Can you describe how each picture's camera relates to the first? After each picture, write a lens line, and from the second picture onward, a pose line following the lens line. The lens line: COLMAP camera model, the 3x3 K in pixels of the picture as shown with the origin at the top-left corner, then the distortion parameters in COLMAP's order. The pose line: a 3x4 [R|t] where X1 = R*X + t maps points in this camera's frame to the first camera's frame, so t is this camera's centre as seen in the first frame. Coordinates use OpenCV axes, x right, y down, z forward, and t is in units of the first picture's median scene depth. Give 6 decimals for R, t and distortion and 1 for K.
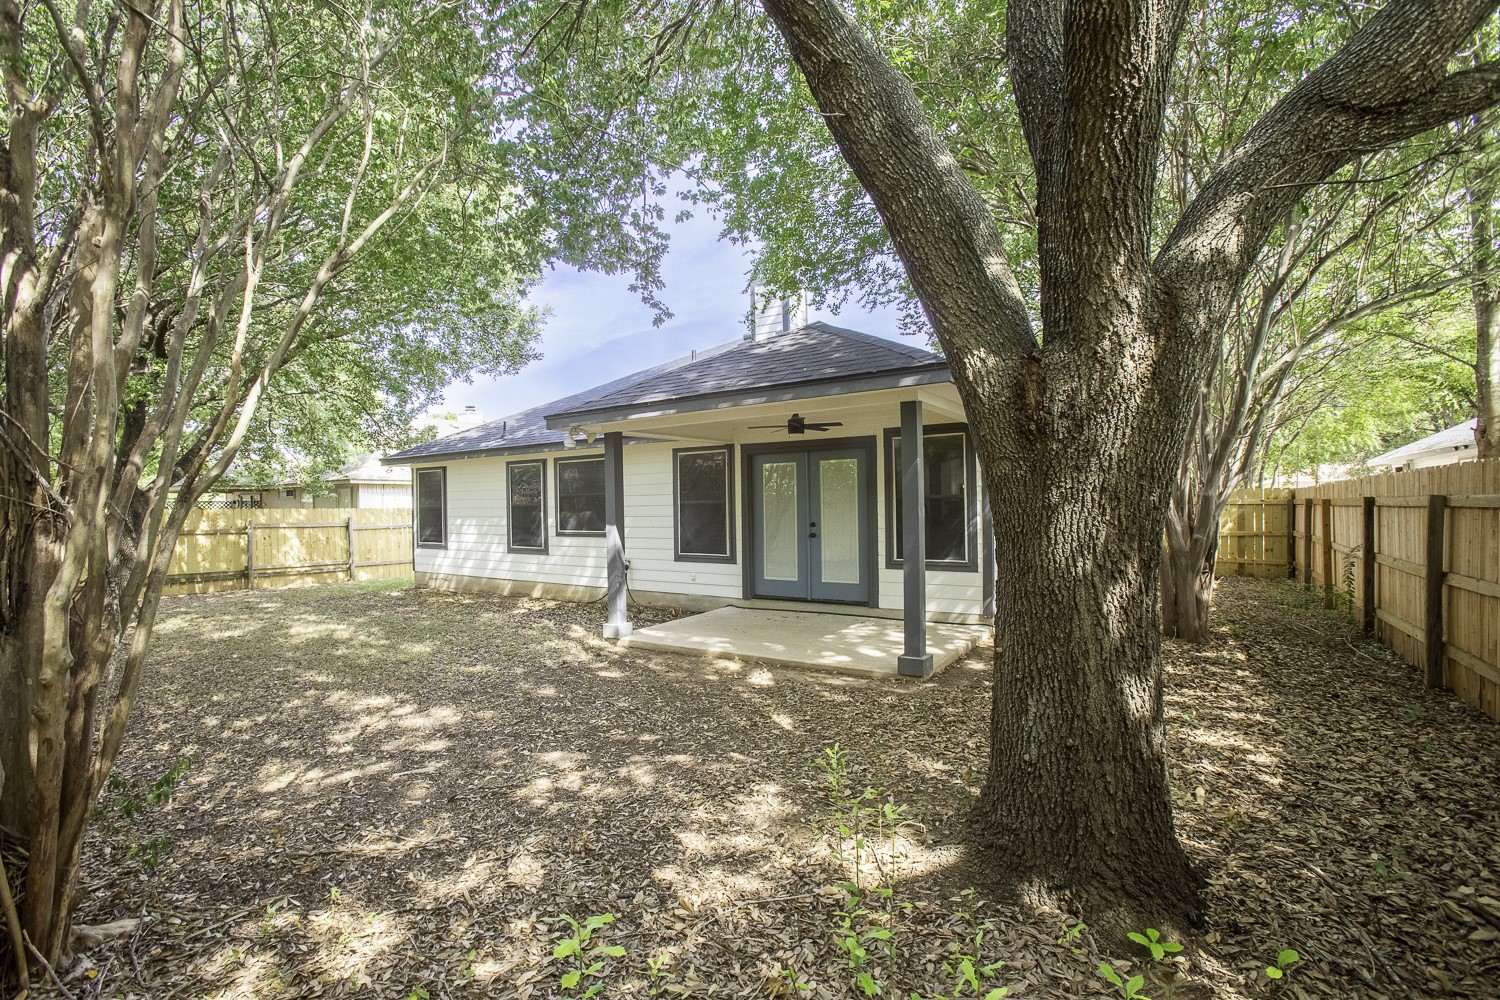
lens RADIAL K [[679.4, 0, 734.9], [0, 679.4, 504.7], [0, 0, 1]] dist [-0.018256, 0.015512]
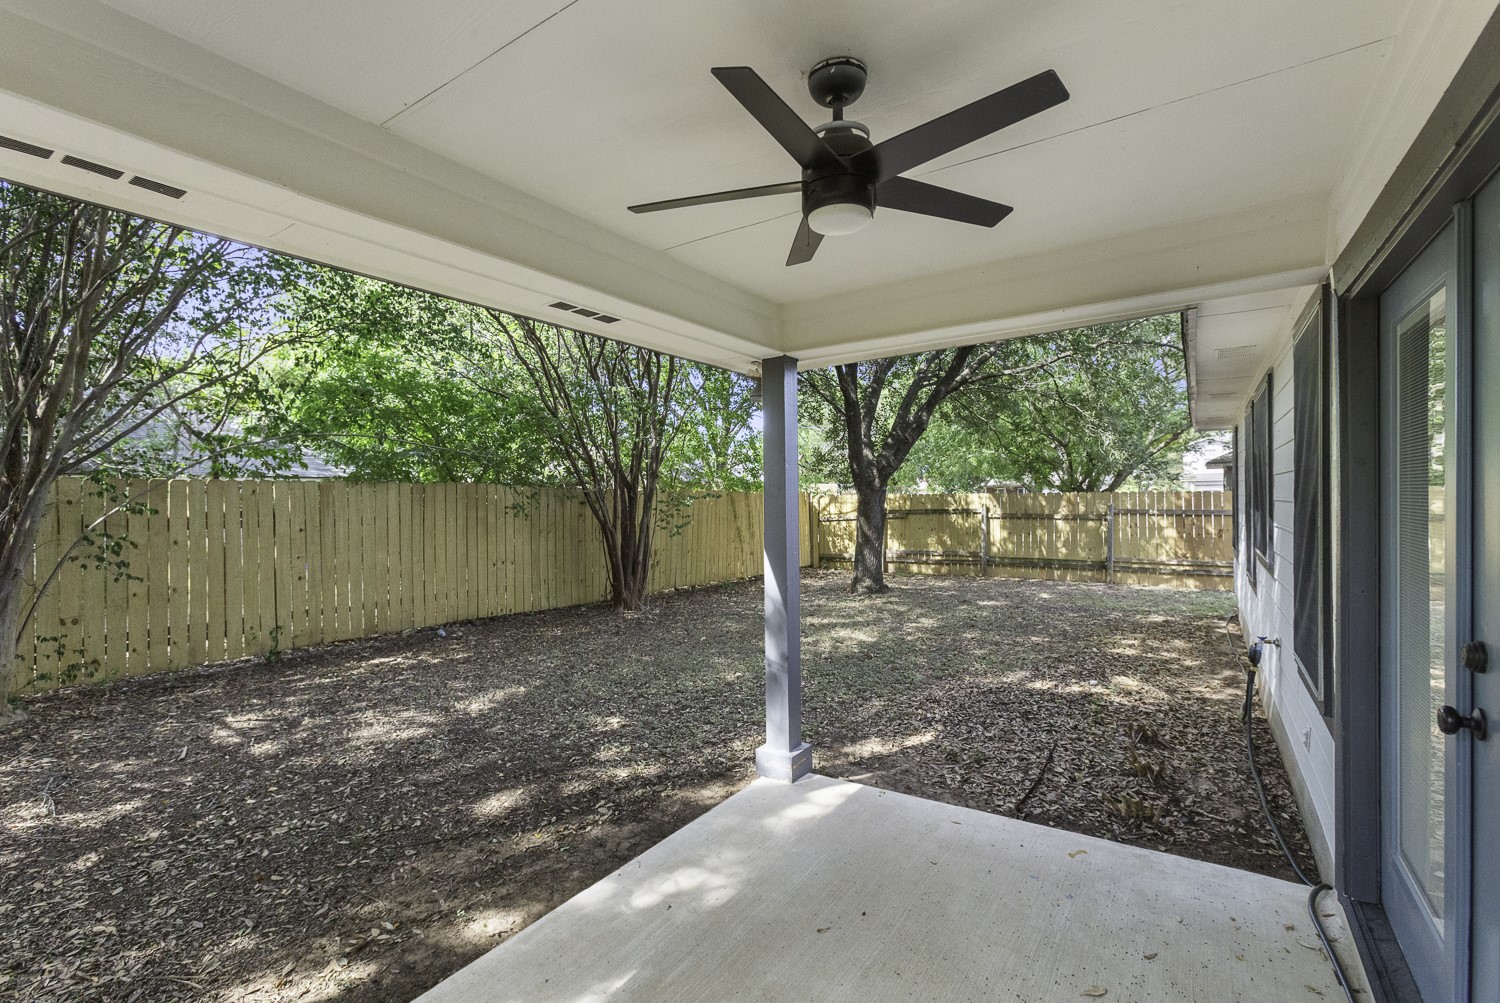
lens RADIAL K [[679.4, 0, 734.9], [0, 679.4, 506.2], [0, 0, 1]] dist [-0.018256, 0.015512]
pose [[-0.018935, 0.025077, -0.999506, 0.194733], [0.020070, 0.999494, 0.024696, -0.007913], [0.999619, -0.019592, -0.019429, 0.606917]]
